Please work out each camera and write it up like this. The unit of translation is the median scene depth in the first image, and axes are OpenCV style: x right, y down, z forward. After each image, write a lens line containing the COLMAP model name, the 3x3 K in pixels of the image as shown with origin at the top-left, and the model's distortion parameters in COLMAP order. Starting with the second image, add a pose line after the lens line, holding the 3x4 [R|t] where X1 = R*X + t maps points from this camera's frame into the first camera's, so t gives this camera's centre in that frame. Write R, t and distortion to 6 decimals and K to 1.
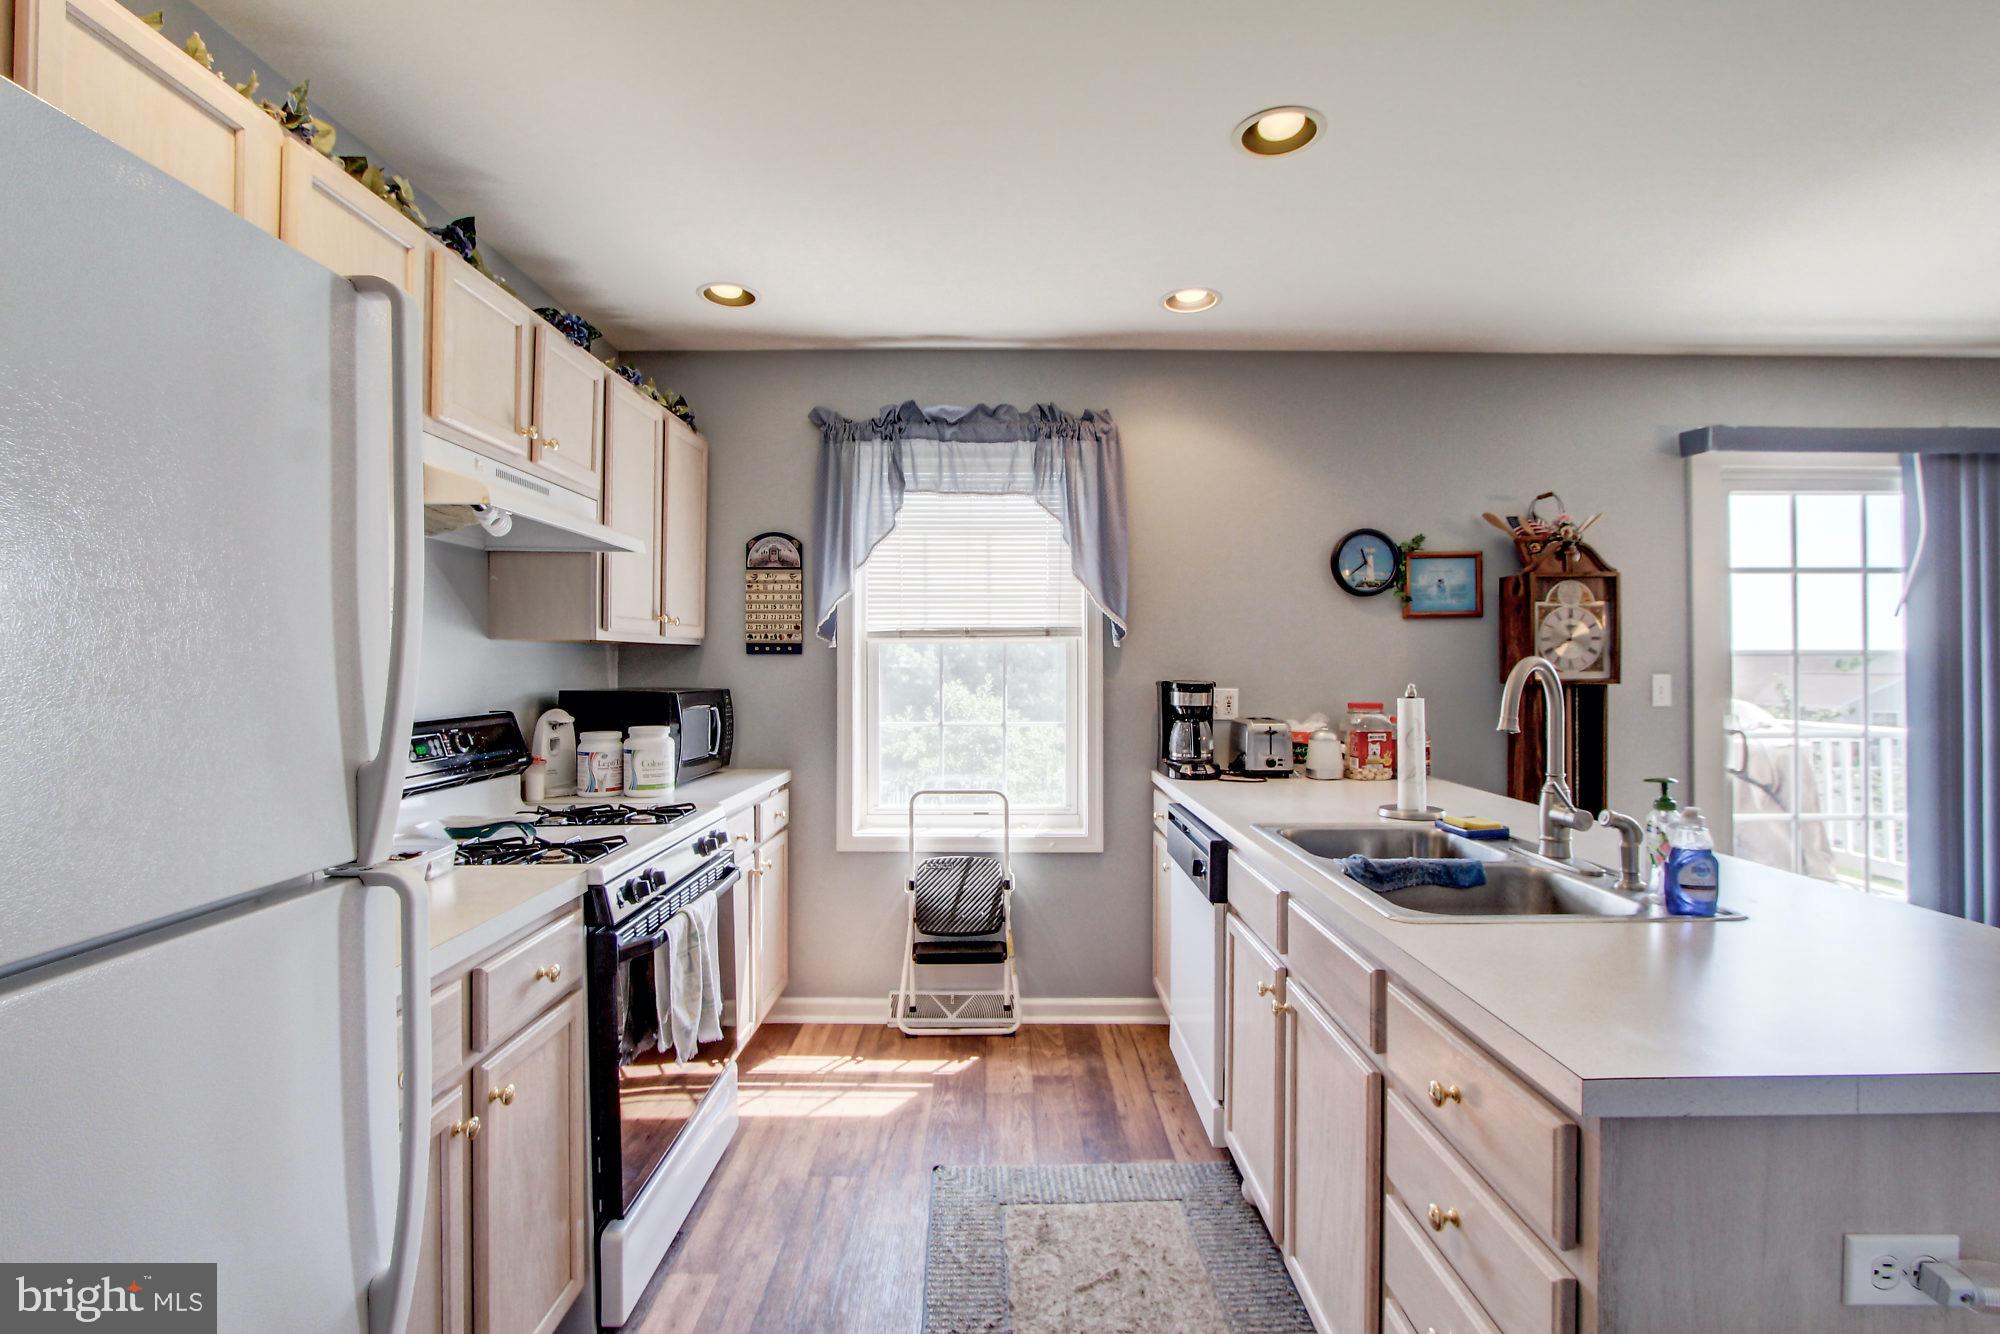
lens RADIAL K [[914.6, 0, 1001.3], [0, 914.6, 654.3], [0, 0, 1]] dist [-0.025024, 0.005310]
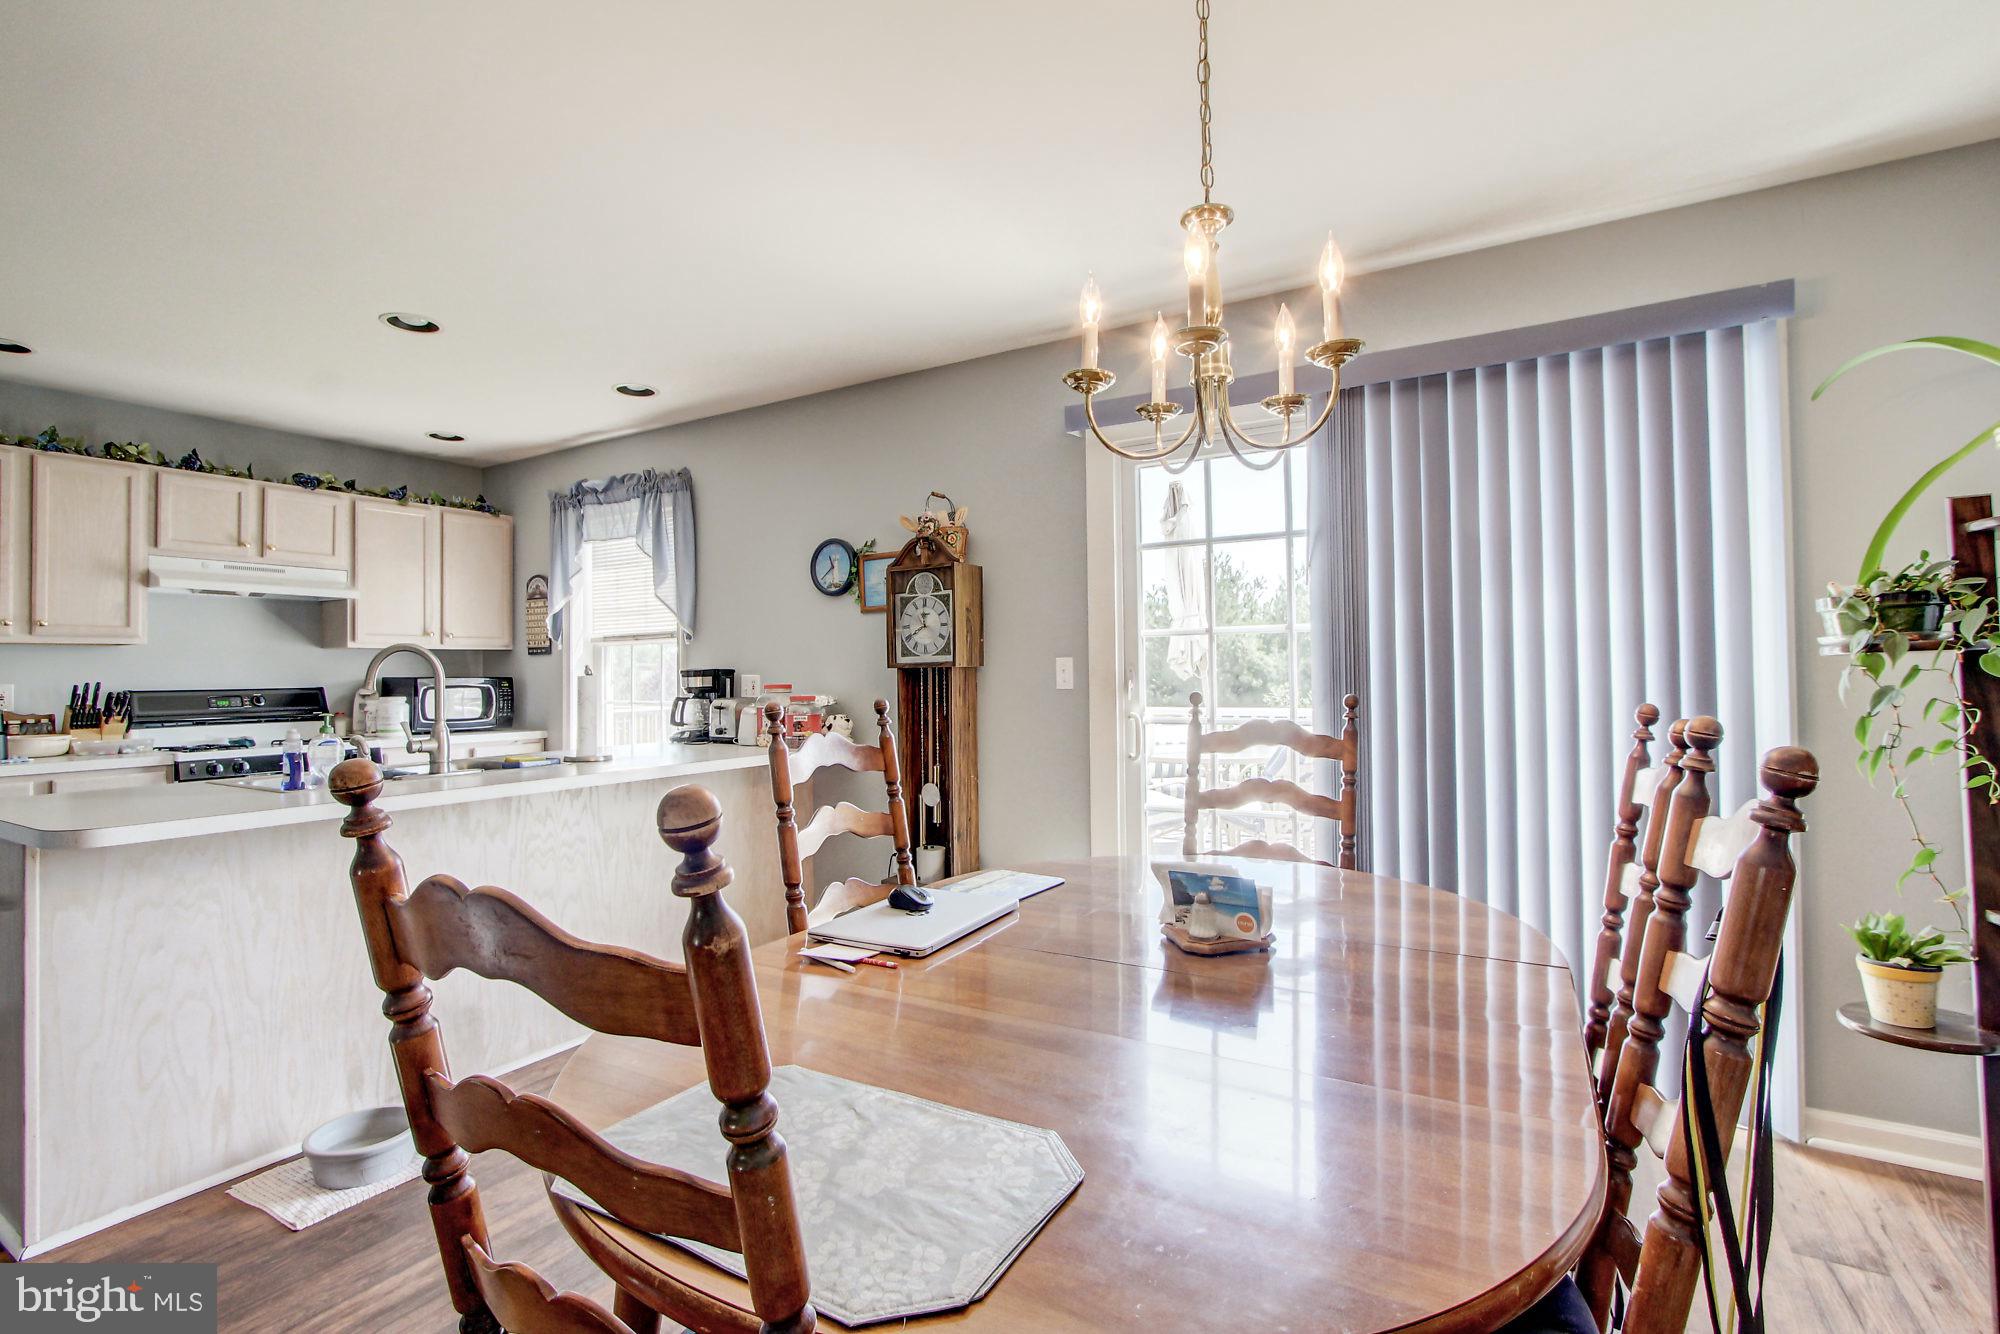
lens RADIAL K [[914.6, 0, 1001.3], [0, 914.6, 654.3], [0, 0, 1]] dist [-0.025024, 0.005310]
pose [[0.857339, -0.020288, -0.514353, 1.211582], [0.016465, 0.999793, -0.011991, 0.030462], [0.514490, 0.001812, 0.857495, 0.095586]]
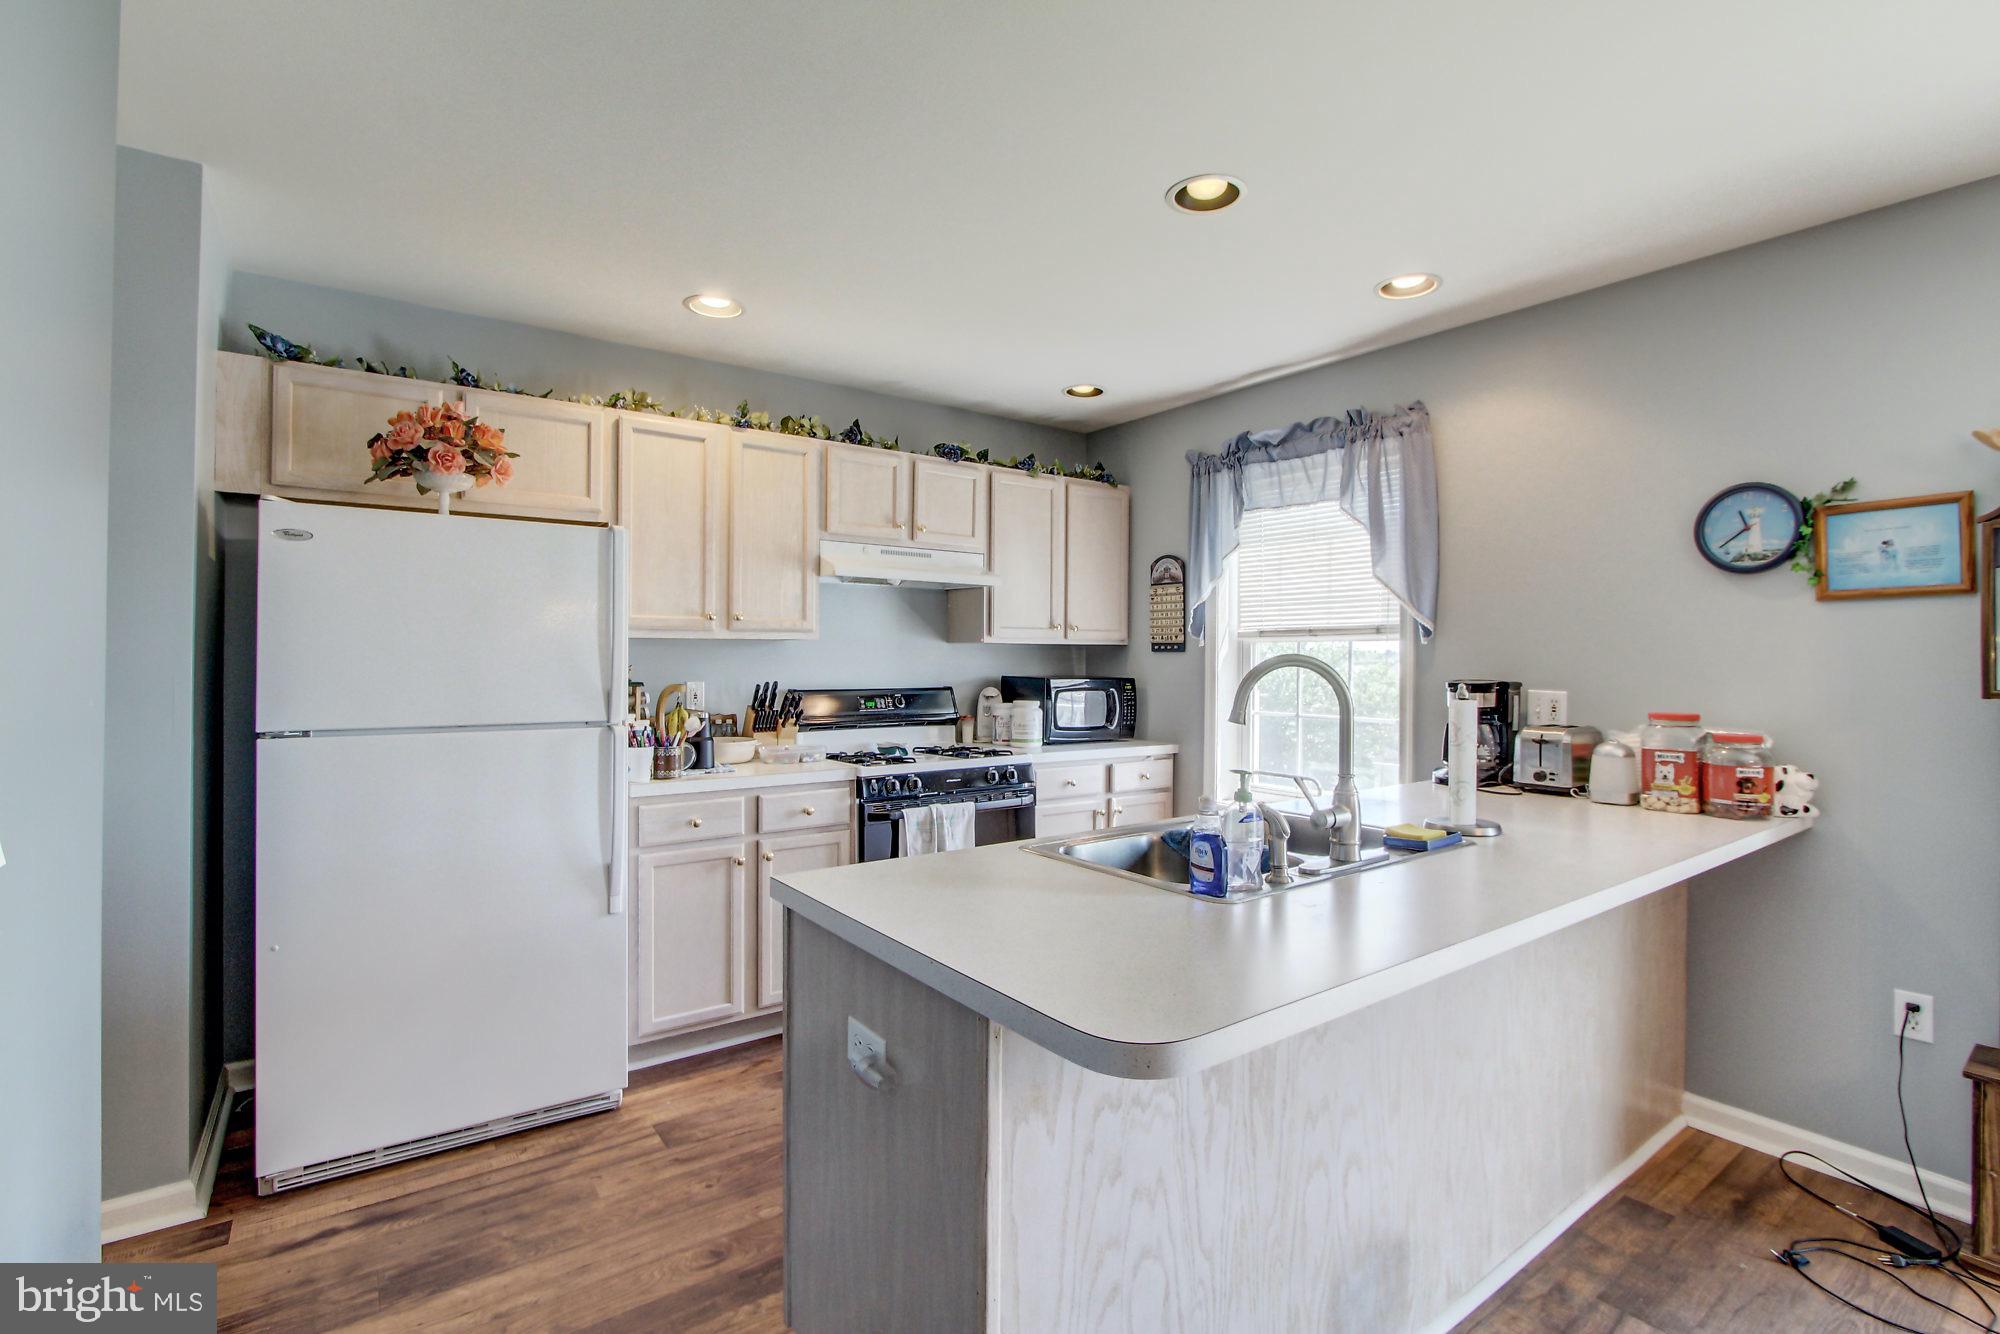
lens RADIAL K [[914.6, 0, 1001.3], [0, 914.6, 654.3], [0, 0, 1]] dist [-0.025024, 0.005310]
pose [[0.590643, 0.001148, -0.806932, 0.643415], [0.001427, 0.999996, 0.002467, -0.000147], [0.806931, -0.002609, 0.590639, 0.069483]]
